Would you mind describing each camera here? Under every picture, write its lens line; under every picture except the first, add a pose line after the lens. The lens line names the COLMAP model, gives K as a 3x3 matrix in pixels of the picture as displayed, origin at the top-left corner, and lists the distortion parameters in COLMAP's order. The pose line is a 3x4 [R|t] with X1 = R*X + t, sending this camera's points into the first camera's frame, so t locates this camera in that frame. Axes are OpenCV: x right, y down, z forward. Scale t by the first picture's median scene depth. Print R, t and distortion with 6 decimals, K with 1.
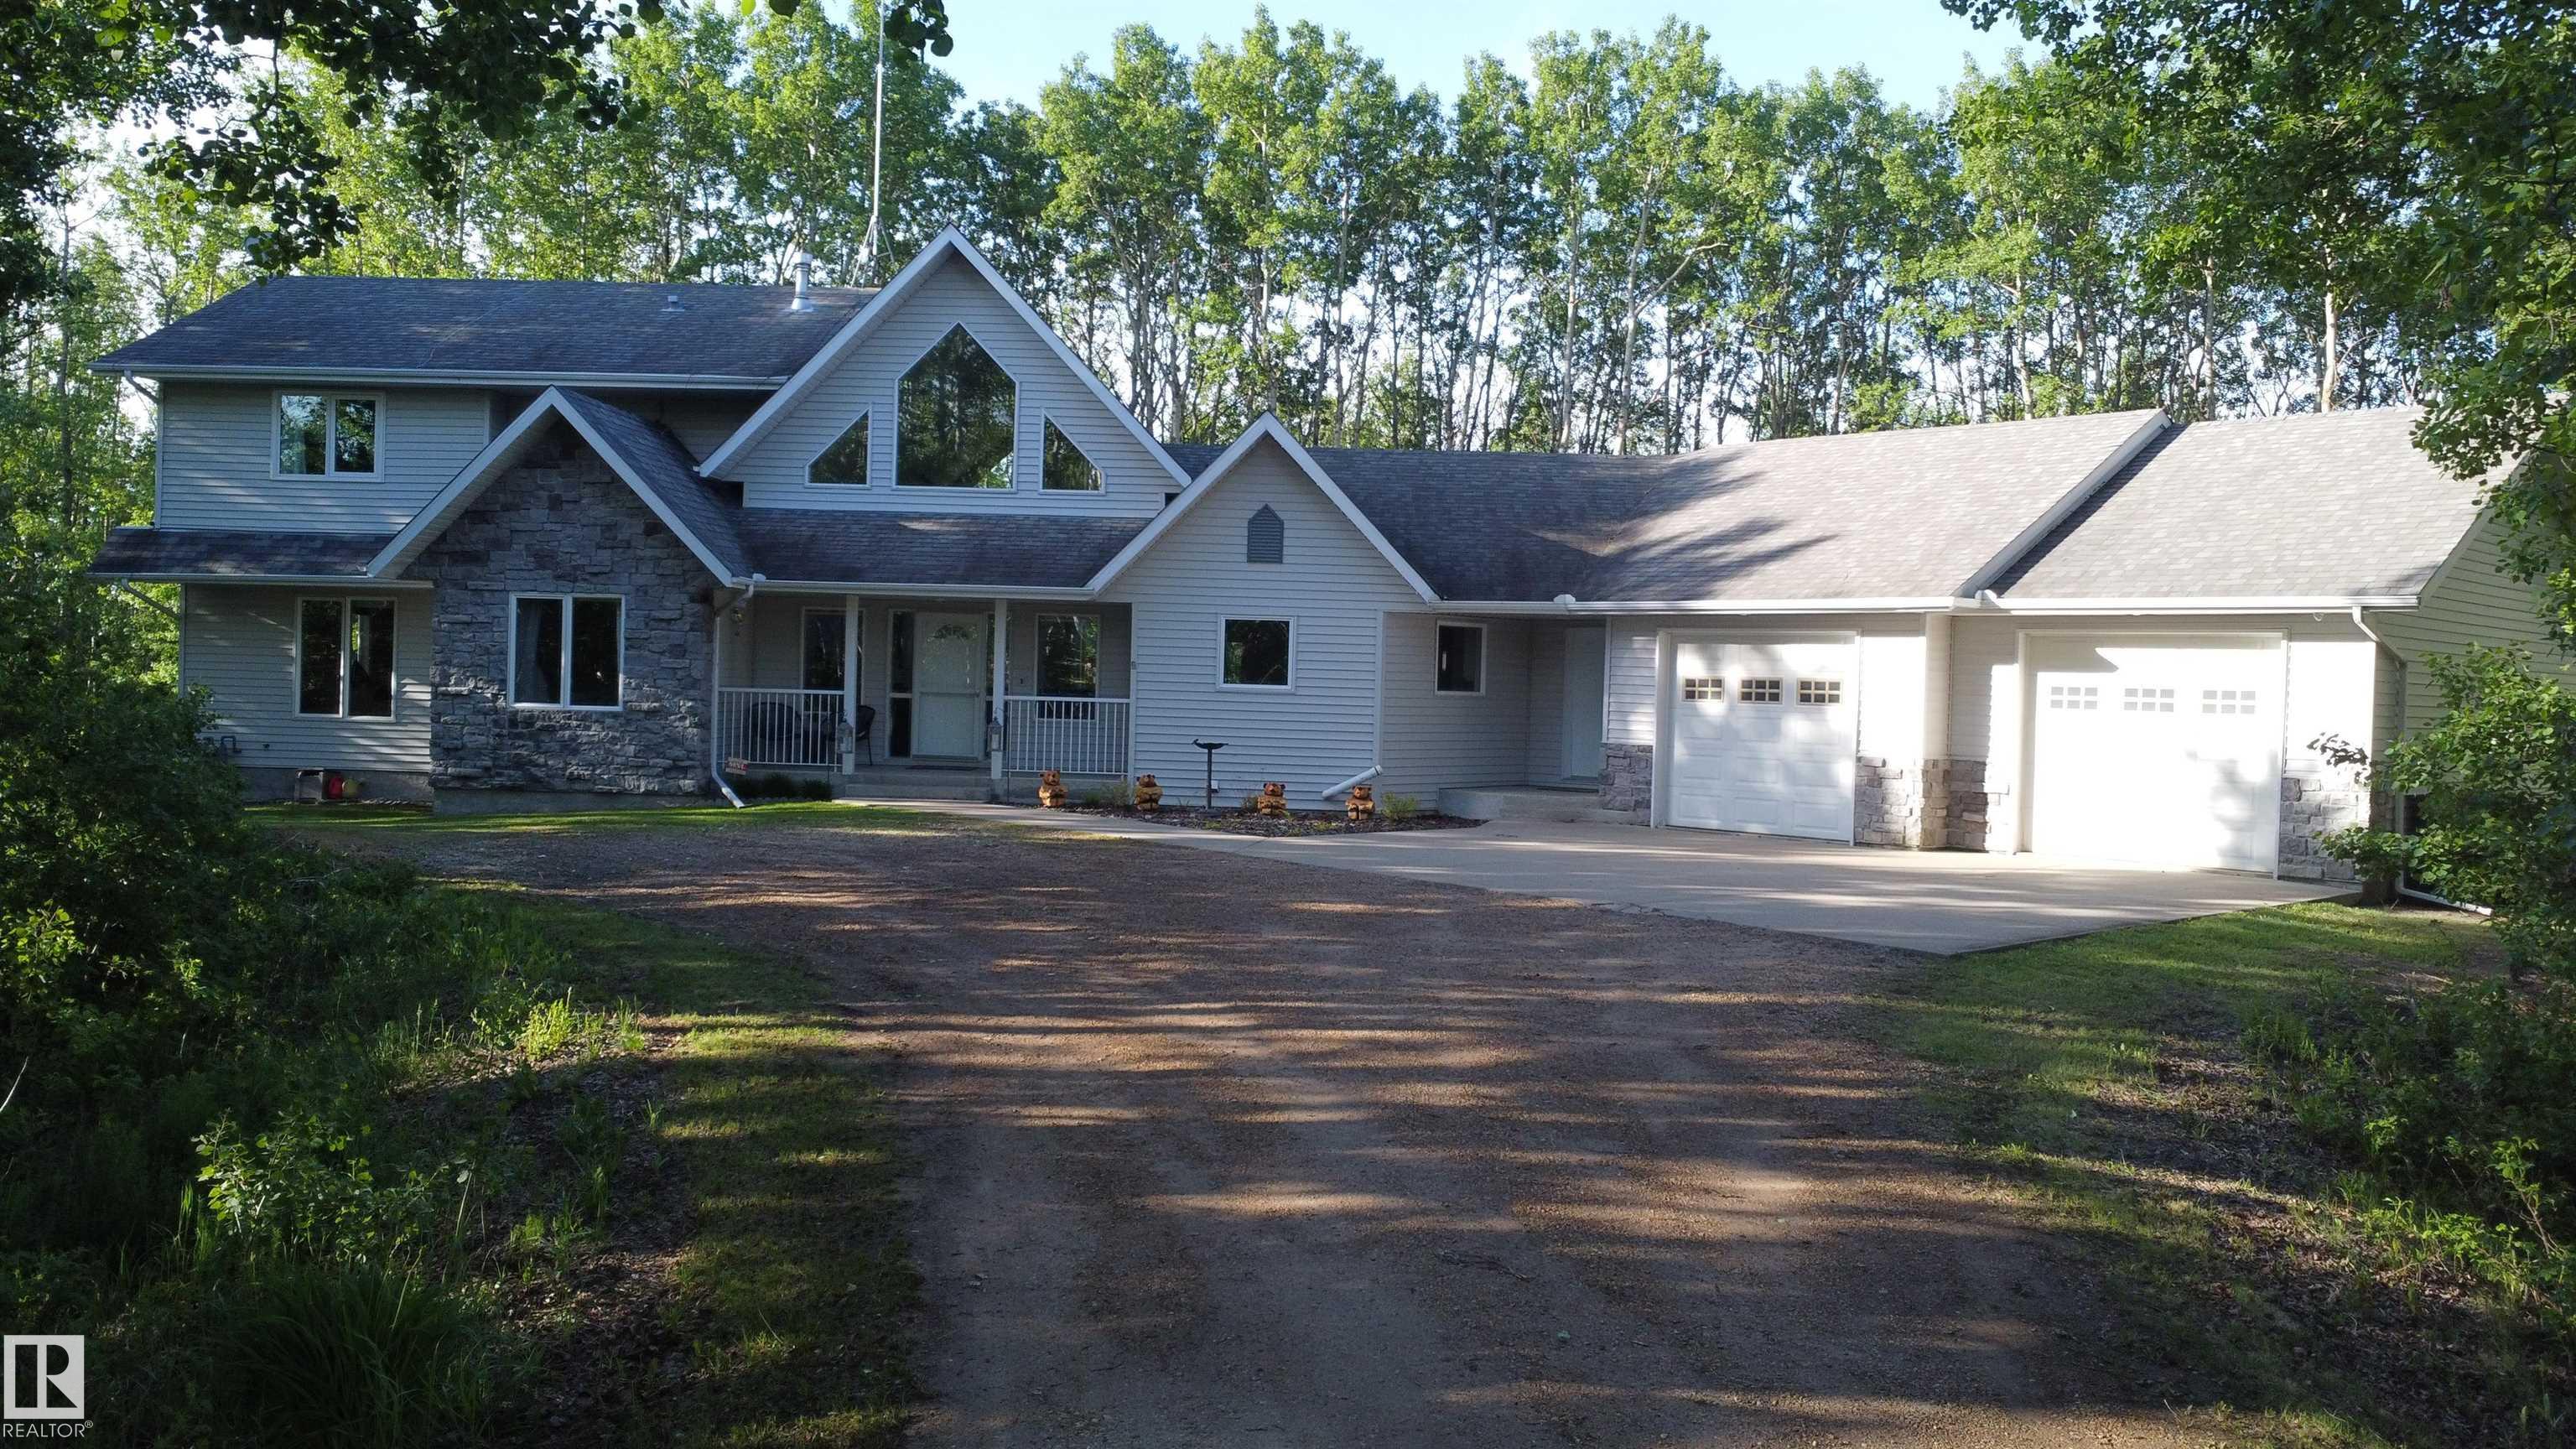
lens RADIAL K [[1920.4, 0, 1293.3], [0, 1920.4, 725.7], [0, 0, 1]] dist [0.000764, -0.007945]
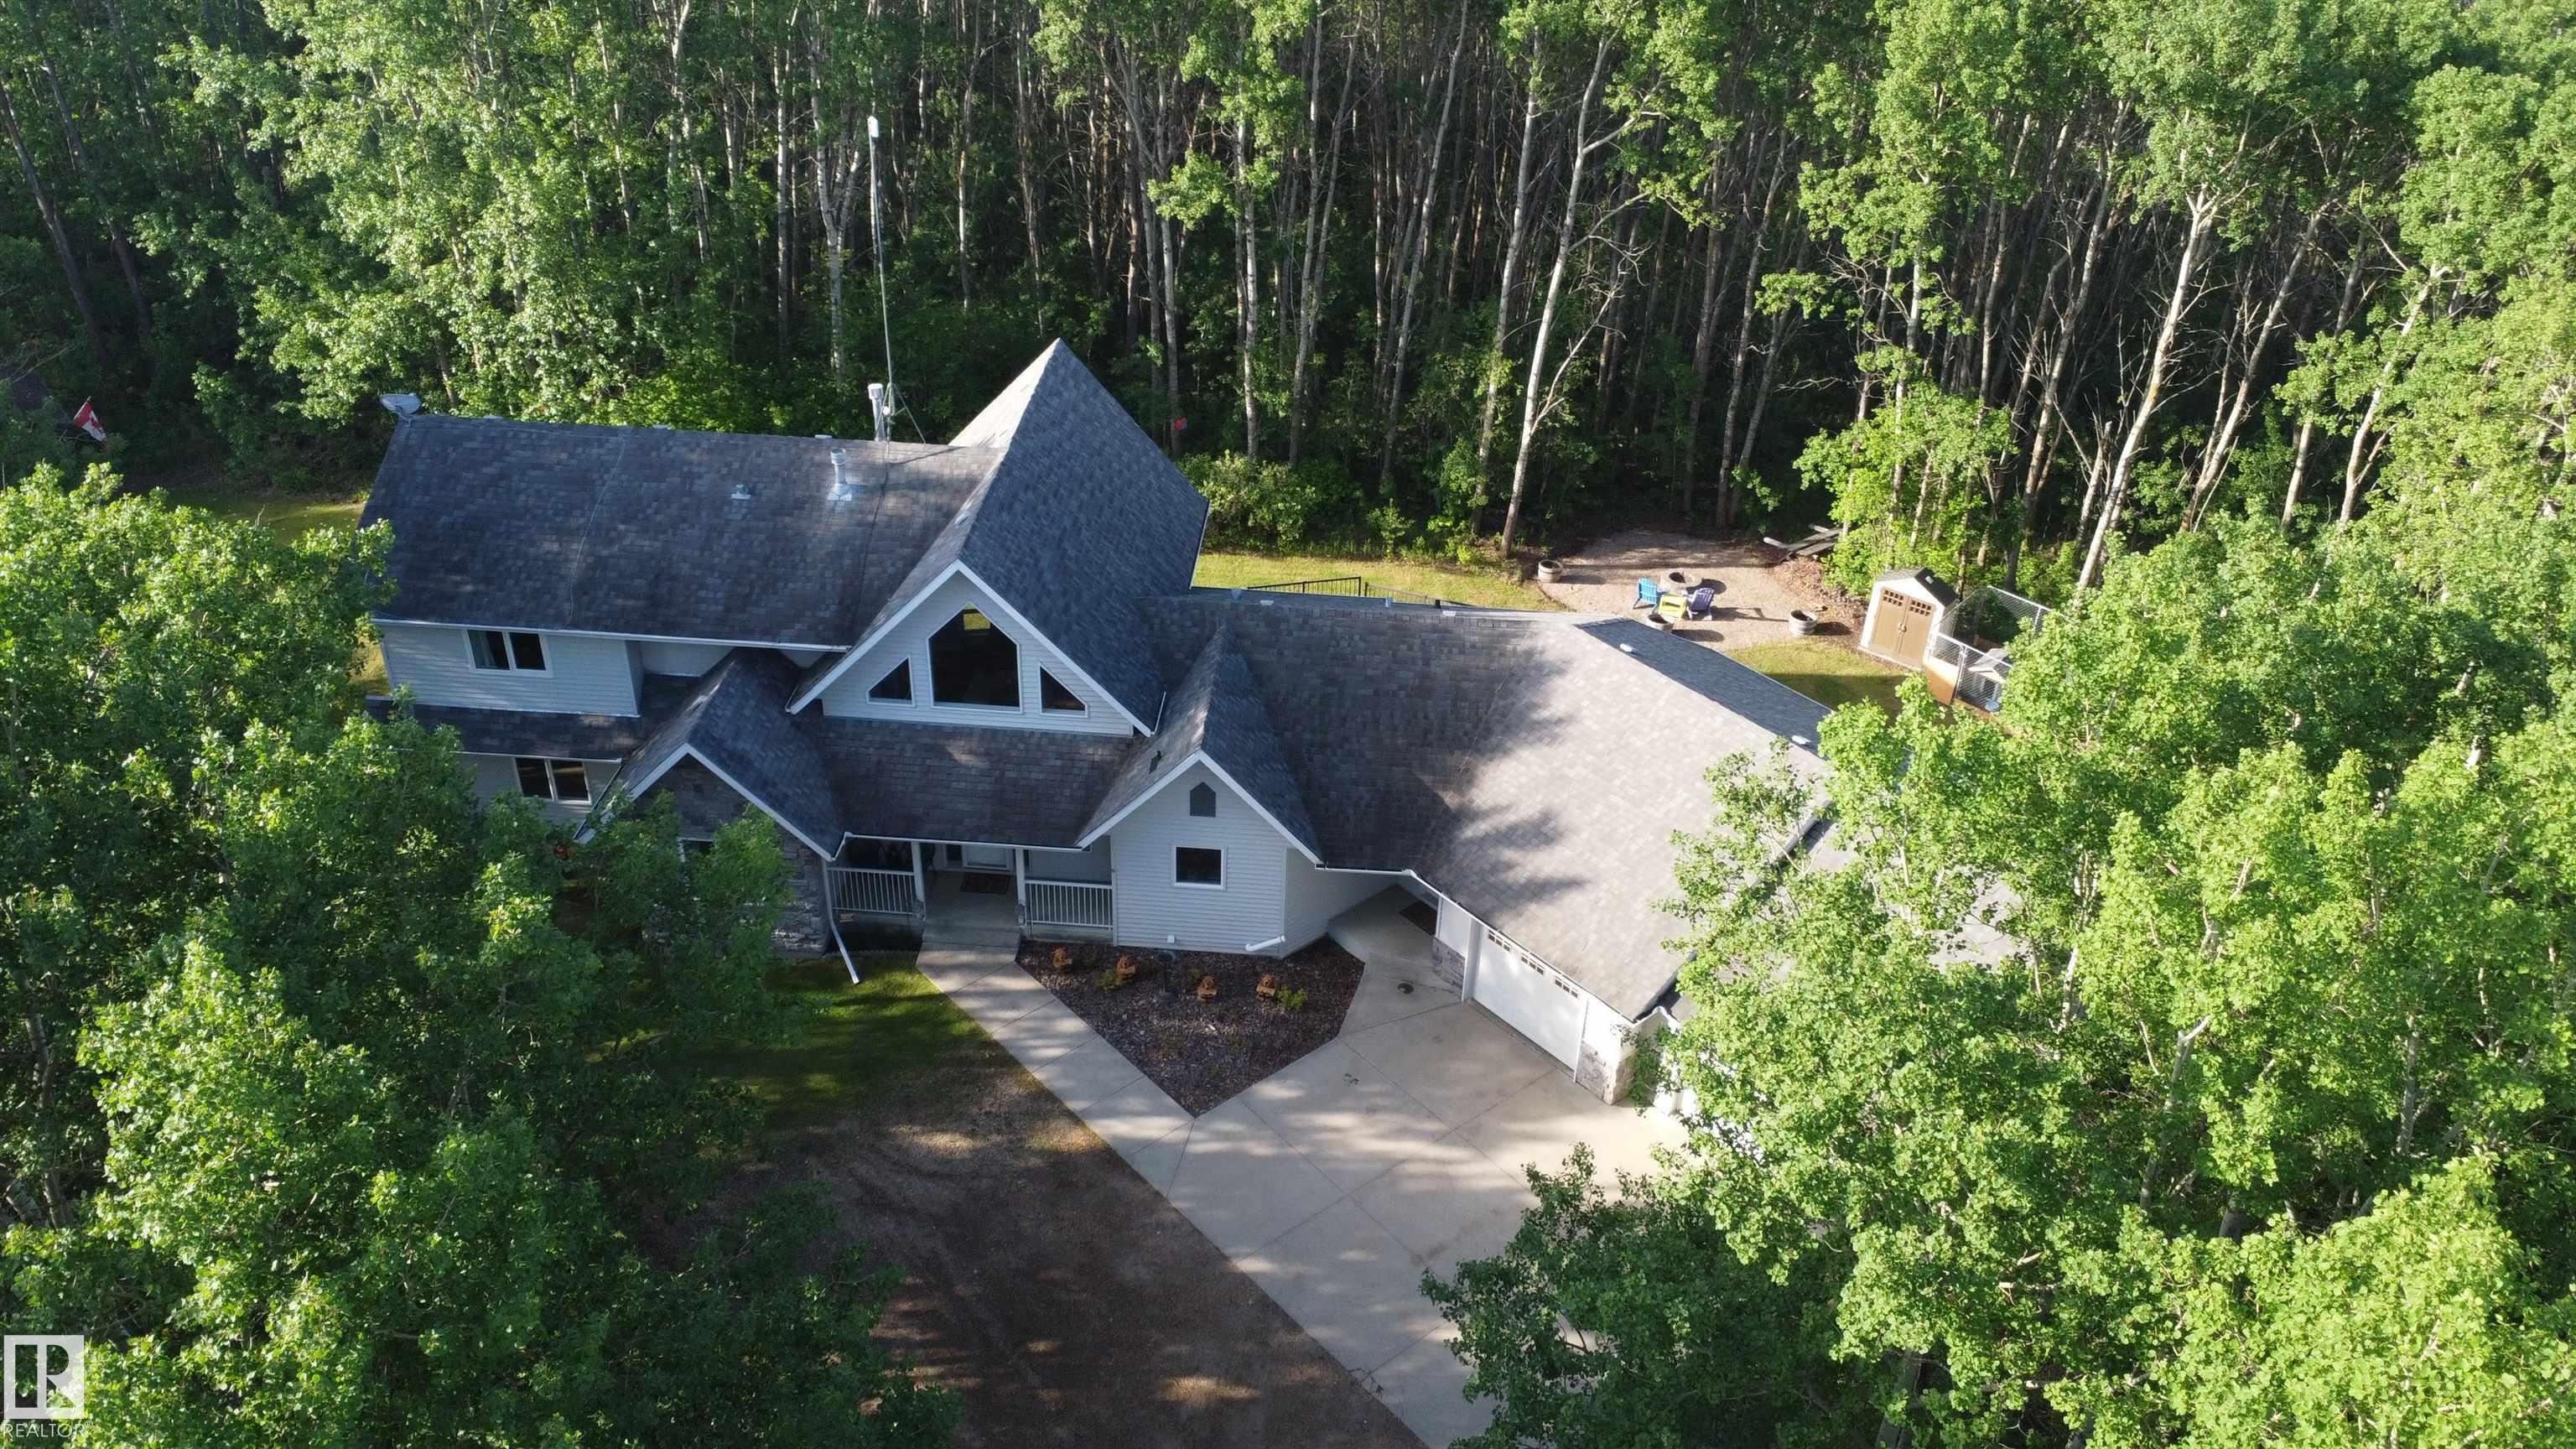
lens RADIAL K [[1920.4, 0, 1293.3], [0, 1920.4, 725.7], [0, 0, 1]] dist [0.000764, -0.007945]
pose [[0.999367, 0.027581, -0.022477, 0.077540], [-0.010803, 0.837123, 0.546908, -0.869383], [0.033900, -0.546319, 0.836891, -0.132280]]
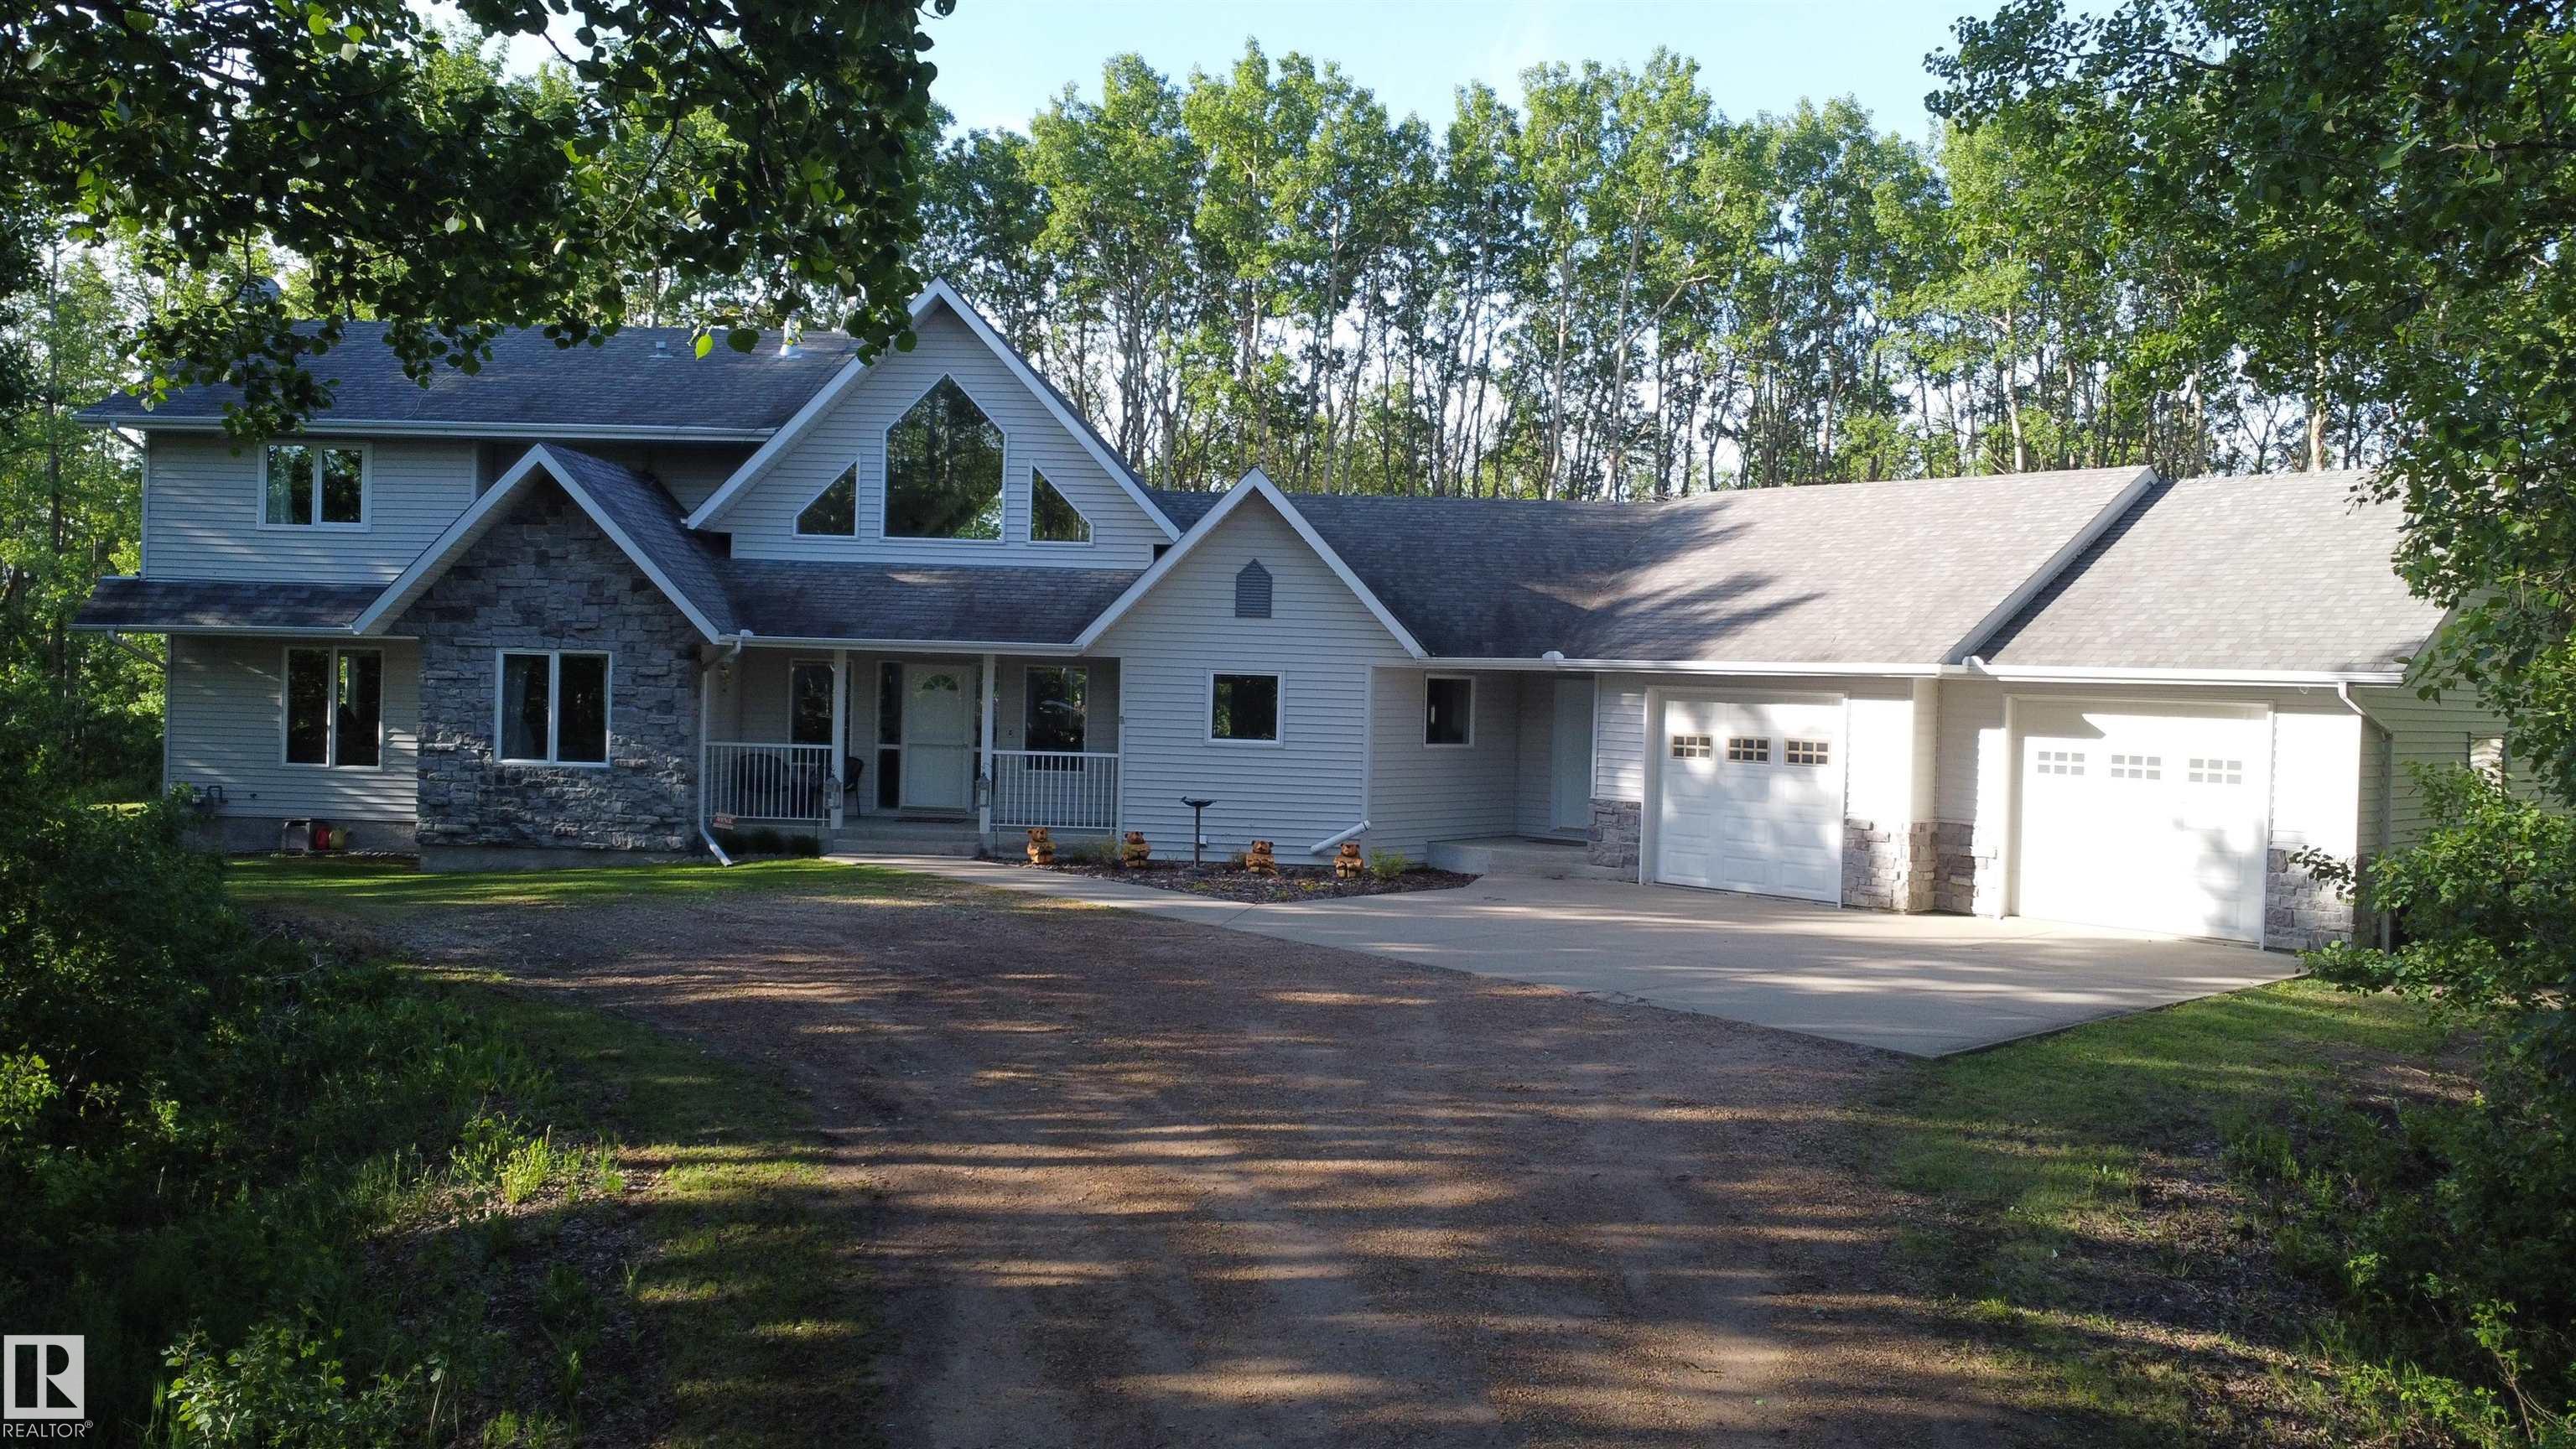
lens RADIAL K [[1920.4, 0, 1293.3], [0, 1920.4, 725.7], [0, 0, 1]] dist [0.000764, -0.007945]
pose [[0.999994, -0.000405, 0.003329, 0.002545], [0.000403, 1.000000, 0.000587, -0.027775], [-0.003329, -0.000586, 0.999994, 0.000610]]
